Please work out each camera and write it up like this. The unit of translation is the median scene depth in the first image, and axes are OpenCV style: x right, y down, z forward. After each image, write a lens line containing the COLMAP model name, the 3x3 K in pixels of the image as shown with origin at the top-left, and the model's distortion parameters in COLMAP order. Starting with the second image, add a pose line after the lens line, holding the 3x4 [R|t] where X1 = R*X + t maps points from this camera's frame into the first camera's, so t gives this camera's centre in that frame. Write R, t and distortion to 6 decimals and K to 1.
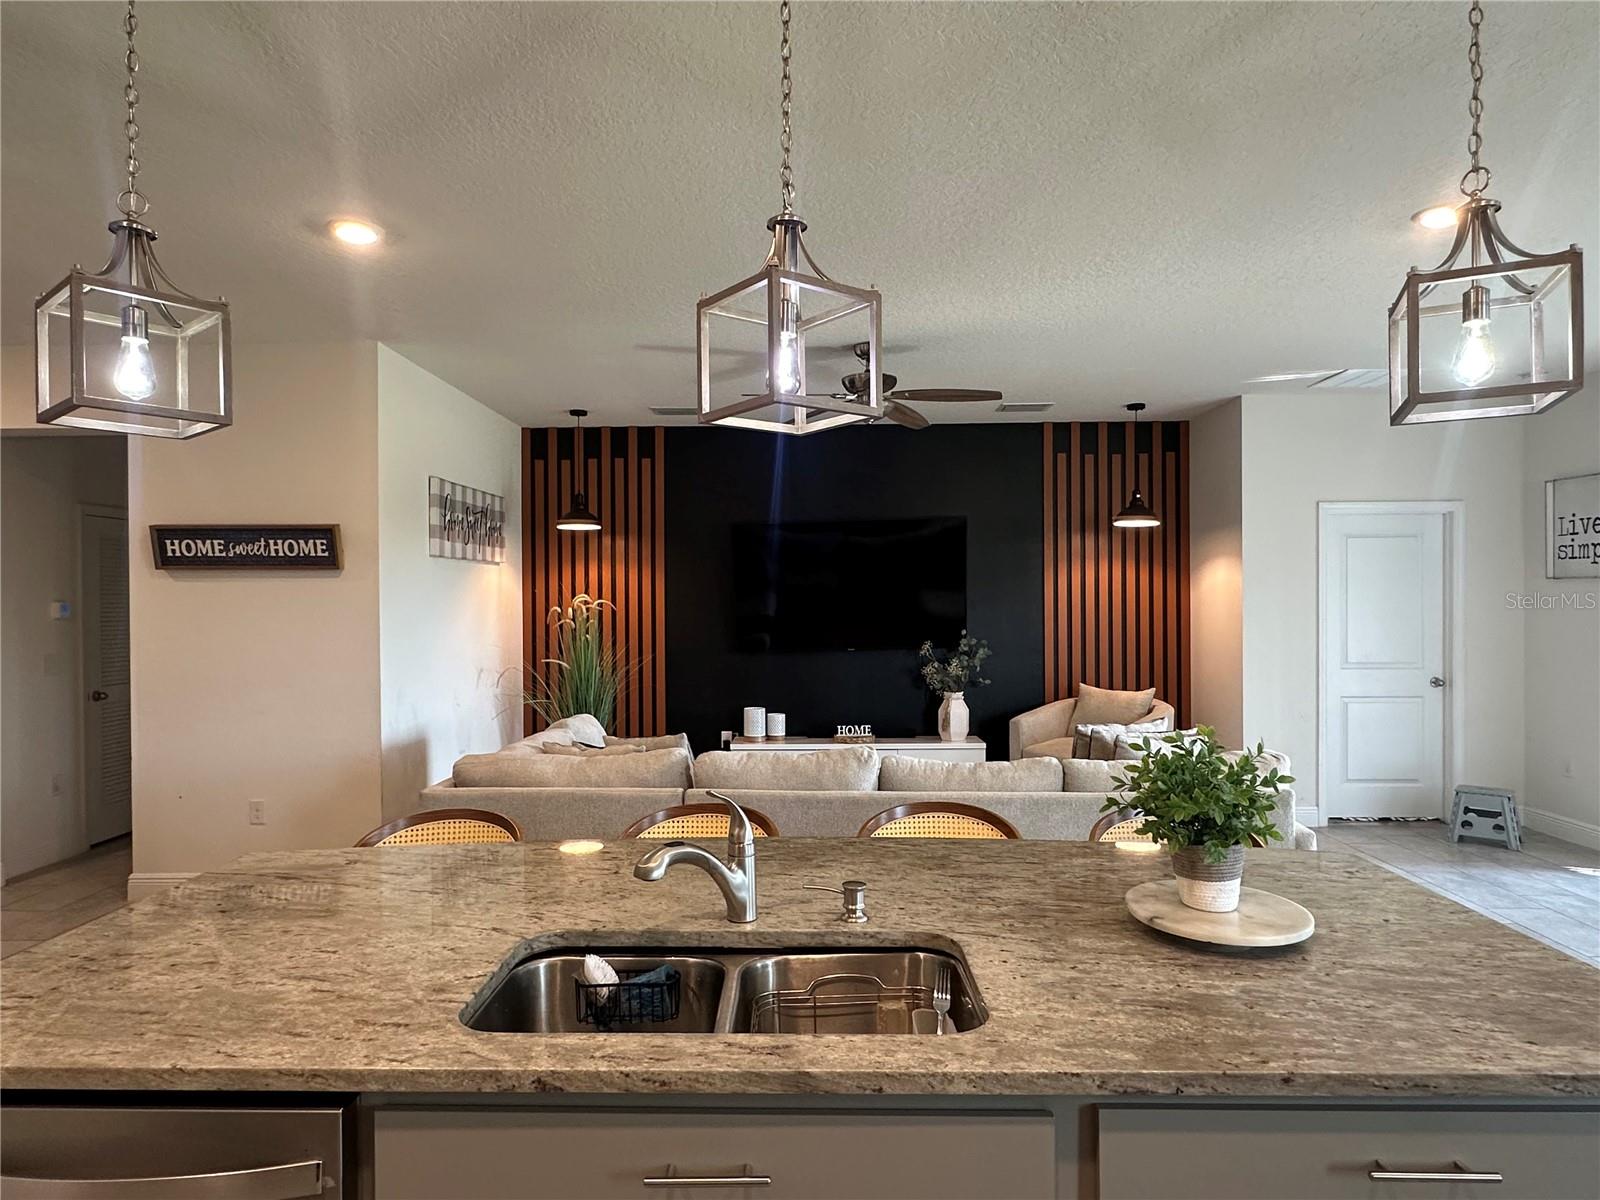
lens RADIAL K [[952.3, 0, 800.6], [0, 952.3, 600.6], [0, 0, 1]] dist [0.002532, -0.000815]
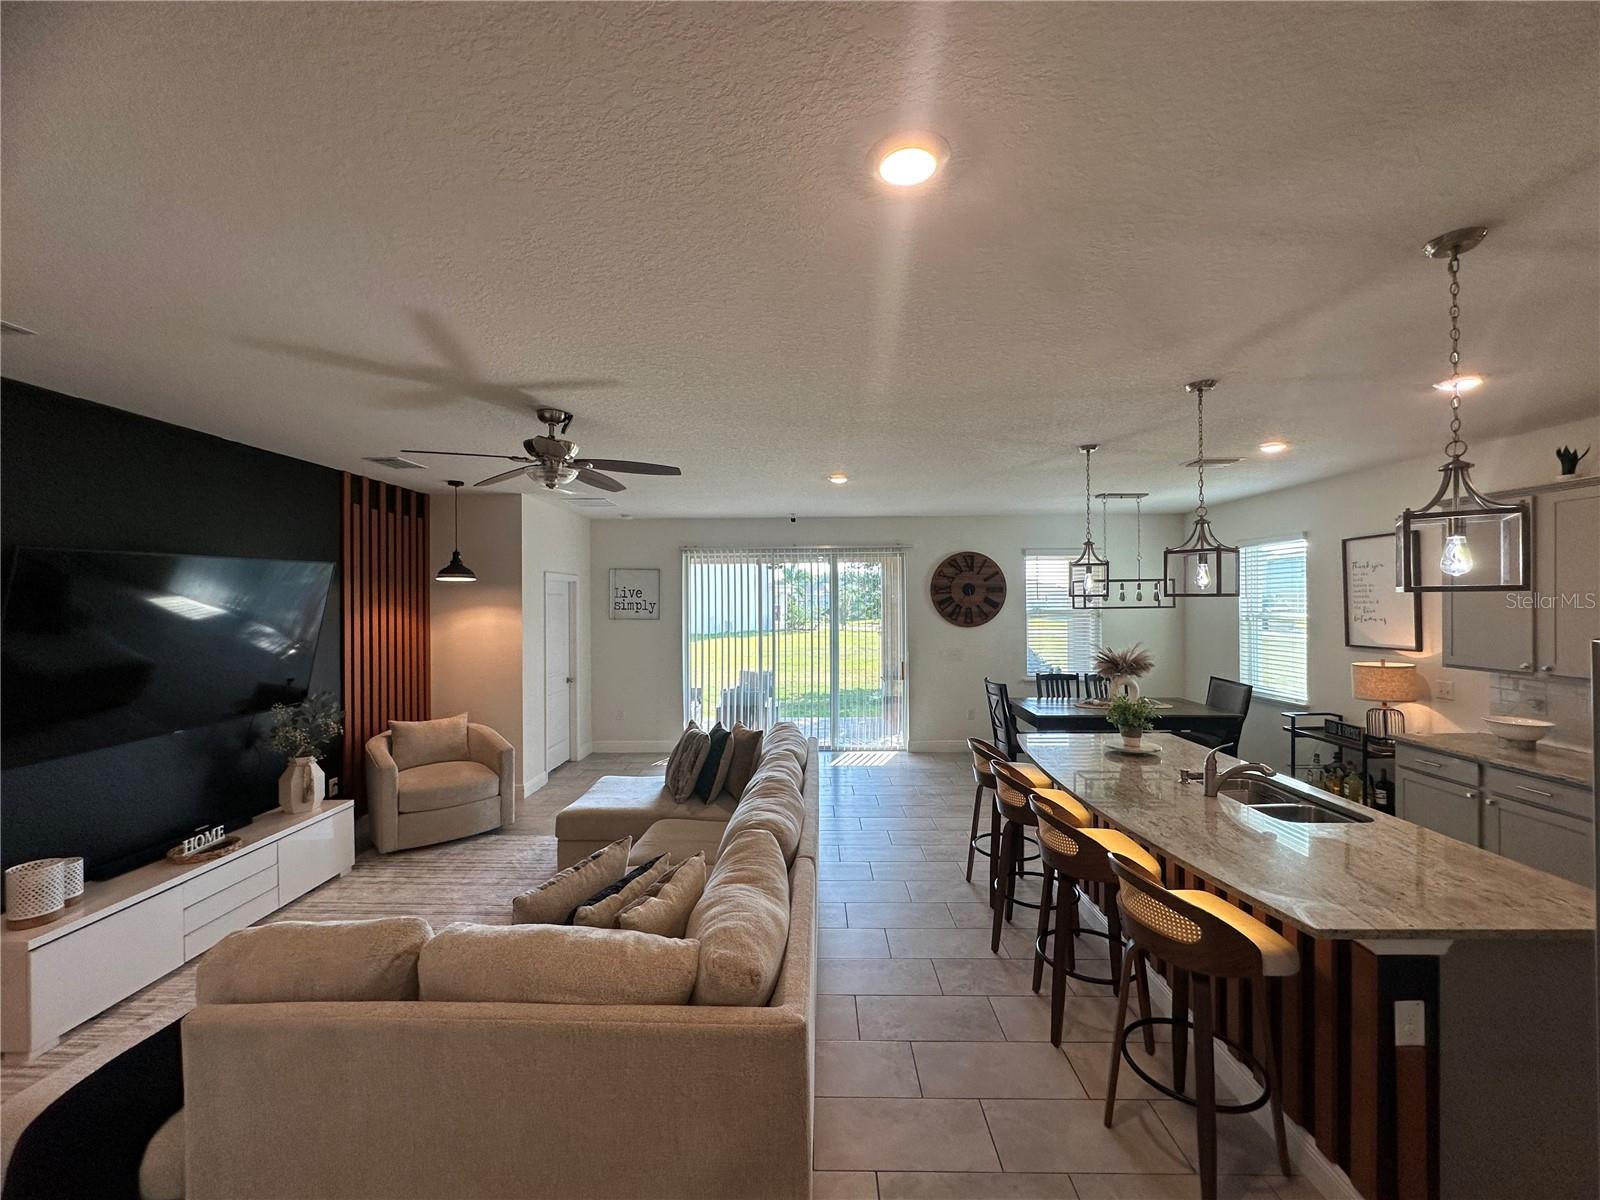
lens RADIAL K [[636.7, 0, 798.5], [0, 636.7, 602.1], [0, 0, 1]] dist [-0.000616, 0.000935]
pose [[-0.003519, 0.006402, 0.999973, -0.474999], [0.005508, 0.999964, -0.006382, -0.045365], [-0.999979, 0.005485, -0.003555, 0.585226]]
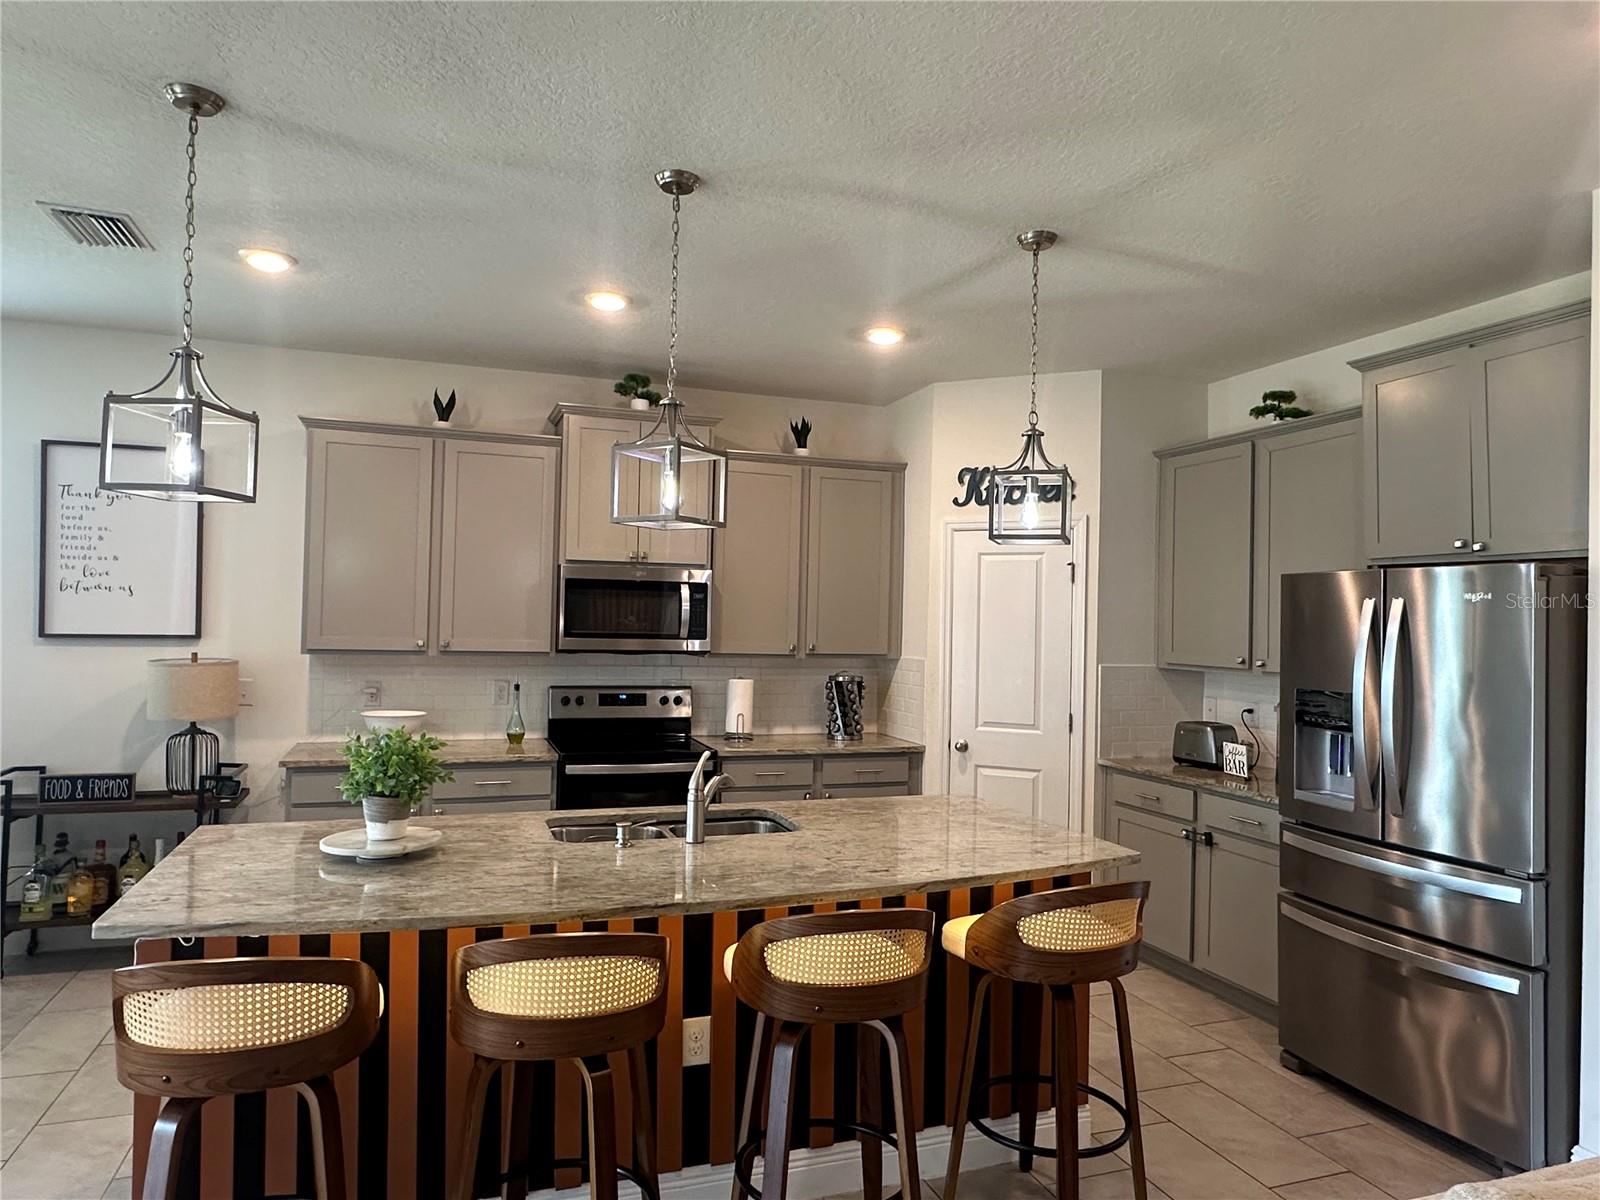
lens RADIAL K [[1035.1, 0, 794.0], [0, 1035.1, 599.7], [0, 0, 1]] dist [0.008875, 0.000453]
pose [[-0.934105, -0.020215, -0.356426, 0.113886], [-0.014640, 0.999725, -0.018334, -0.010068], [0.356698, -0.011908, -0.934144, 0.750860]]
